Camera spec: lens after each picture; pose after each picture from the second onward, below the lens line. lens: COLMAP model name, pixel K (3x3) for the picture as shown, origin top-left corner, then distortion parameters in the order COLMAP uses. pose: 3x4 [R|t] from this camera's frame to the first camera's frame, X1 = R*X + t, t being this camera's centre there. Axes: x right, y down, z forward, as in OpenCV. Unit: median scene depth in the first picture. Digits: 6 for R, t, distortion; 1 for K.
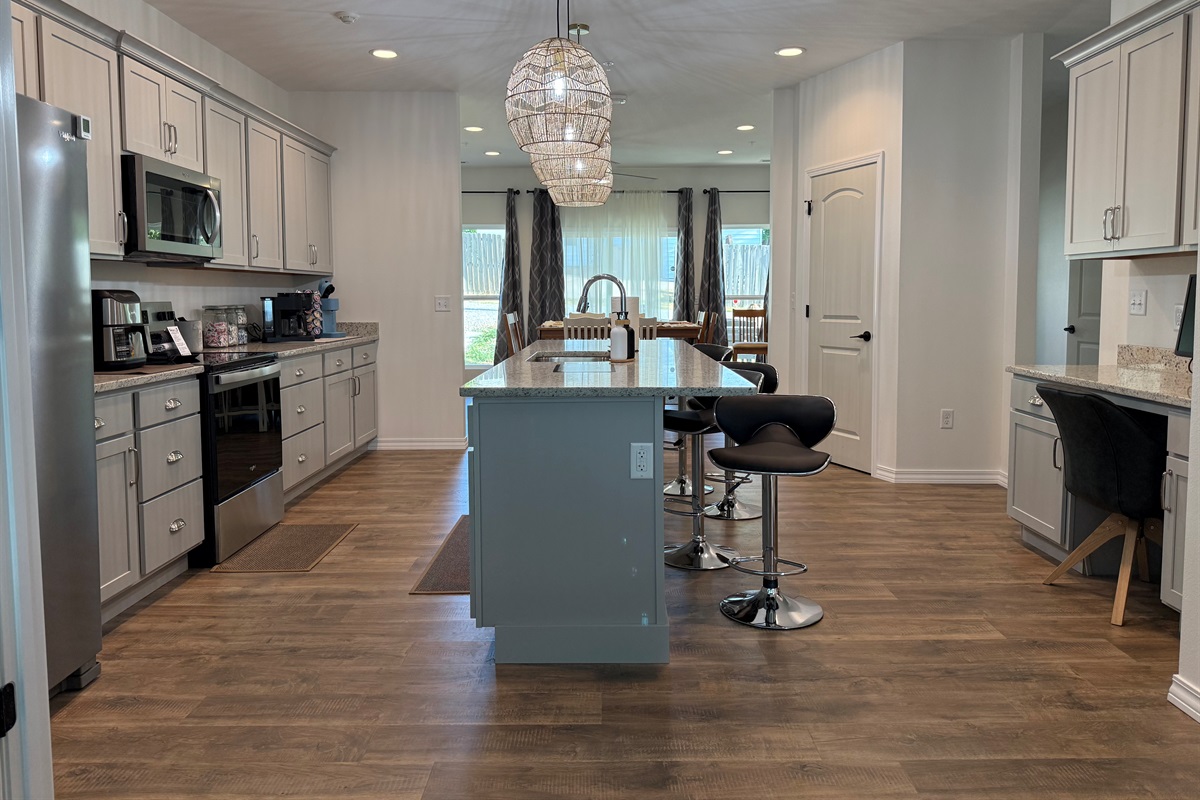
lens RADIAL K [[927.4, 0, 605.1], [0, 927.4, 395.6], [0, 0, 1]] dist [-0.015973, -0.018272]
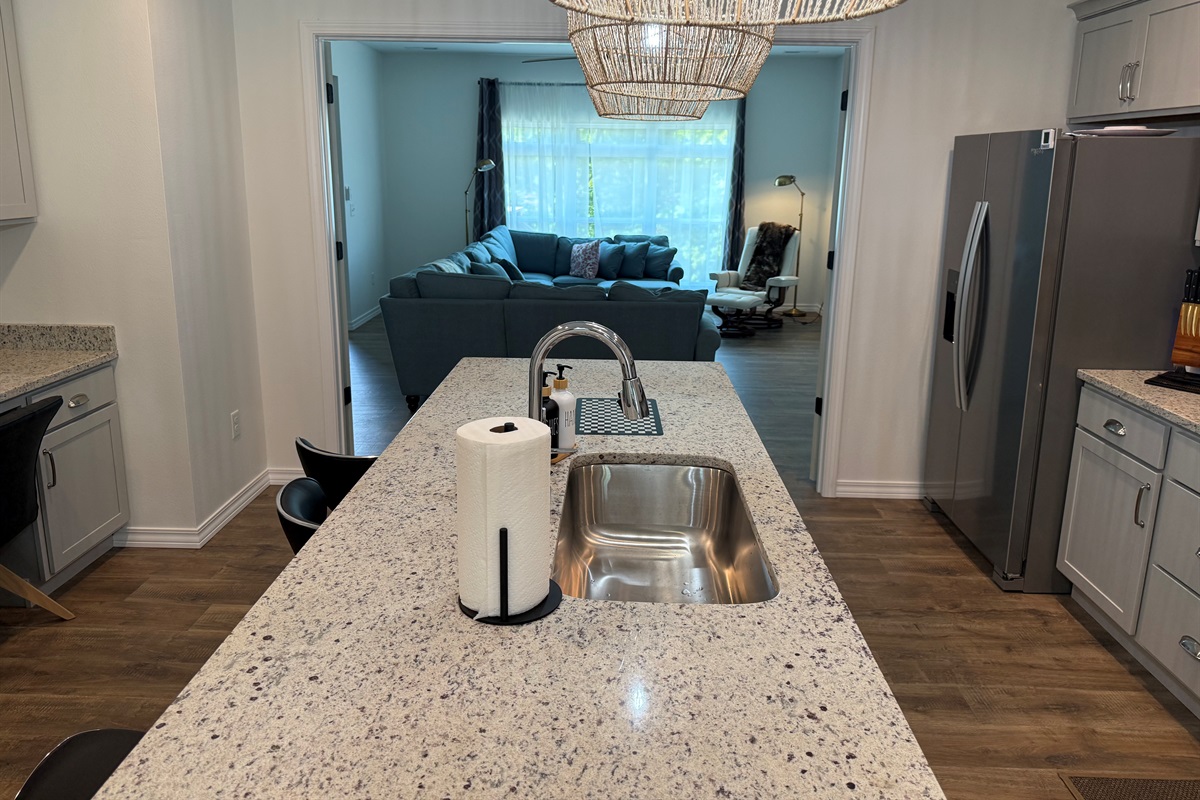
lens RADIAL K [[927.4, 0, 596.5], [0, 927.4, 398.9], [0, 0, 1]] dist [-0.015973, -0.018272]
pose [[-0.999790, -0.013084, 0.015759, -0.008907], [-0.006946, 0.940379, 0.340057, -0.151429], [-0.019269, 0.339876, -0.940273, 0.890880]]
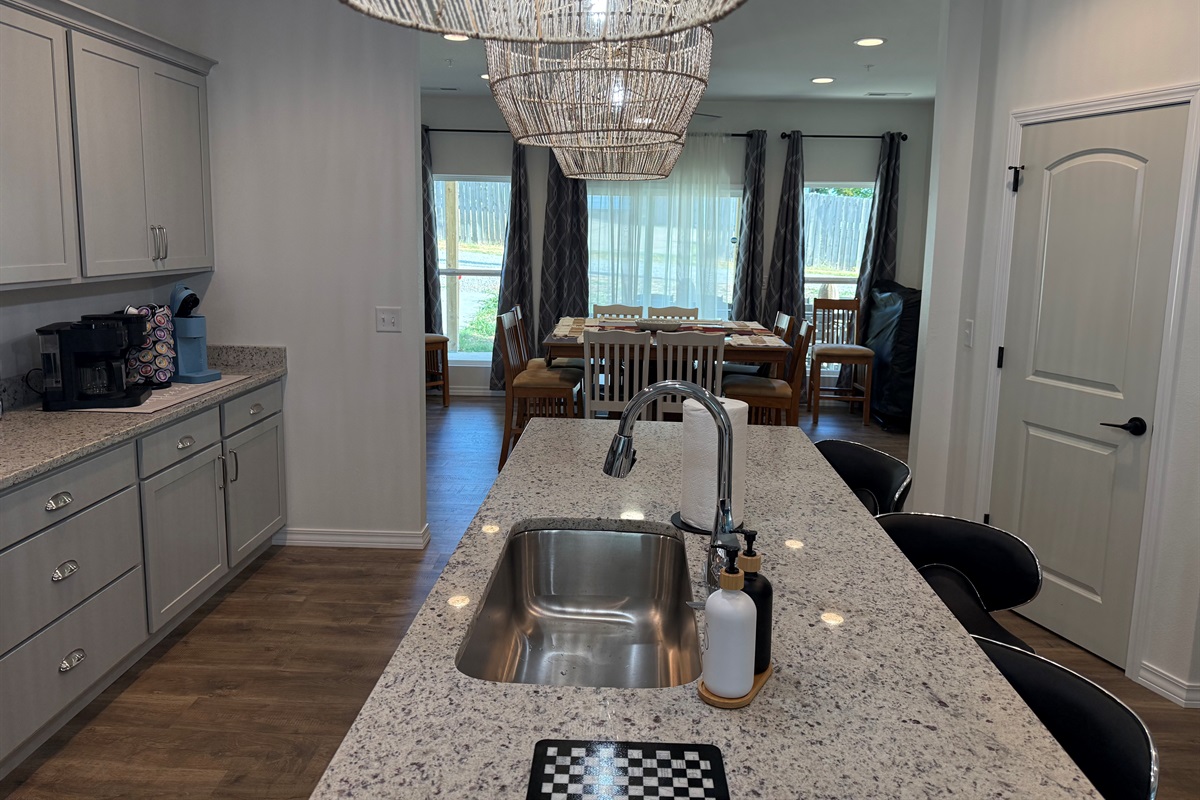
lens RADIAL K [[927.4, 0, 599.1], [0, 927.4, 394.5], [0, 0, 1]] dist [-0.015973, -0.018272]
pose [[0.999142, 0.026051, -0.032205, -0.013312], [-0.023844, 0.997461, 0.067107, -0.095724], [0.033871, -0.066281, 0.997226, 0.388966]]
